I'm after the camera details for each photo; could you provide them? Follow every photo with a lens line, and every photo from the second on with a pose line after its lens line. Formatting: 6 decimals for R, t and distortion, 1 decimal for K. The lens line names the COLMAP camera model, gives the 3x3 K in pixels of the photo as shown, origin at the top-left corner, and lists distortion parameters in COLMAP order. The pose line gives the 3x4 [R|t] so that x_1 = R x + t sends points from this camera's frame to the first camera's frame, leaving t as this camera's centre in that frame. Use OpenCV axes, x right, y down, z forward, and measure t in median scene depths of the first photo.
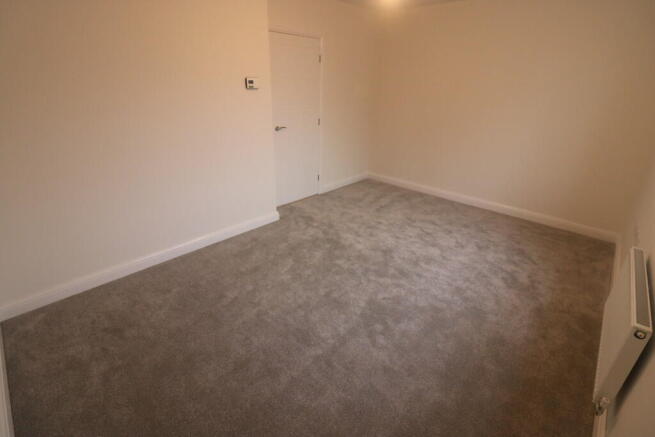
lens RADIAL K [[305.8, 0, 326.3], [0, 305.8, 210.1], [0, 0, 1]] dist [0.000915, -0.011492]
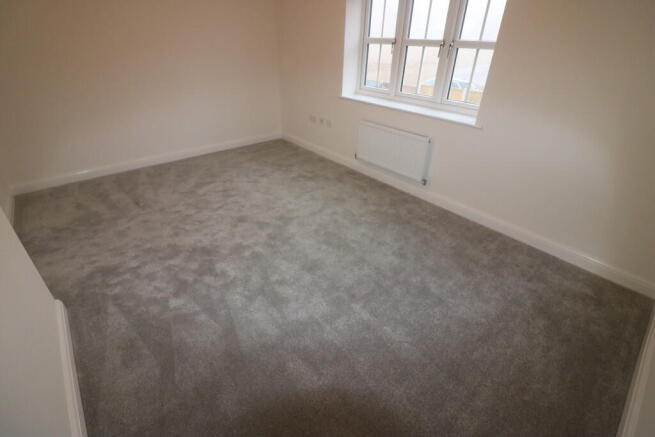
lens RADIAL K [[305.8, 0, 326.3], [0, 305.8, 210.1], [0, 0, 1]] dist [0.000915, -0.011492]
pose [[0.113773, -0.515505, 0.849300, -0.486285], [0.371364, 0.814951, 0.444908, -0.183741], [-0.921491, 0.264780, 0.284159, 0.423152]]
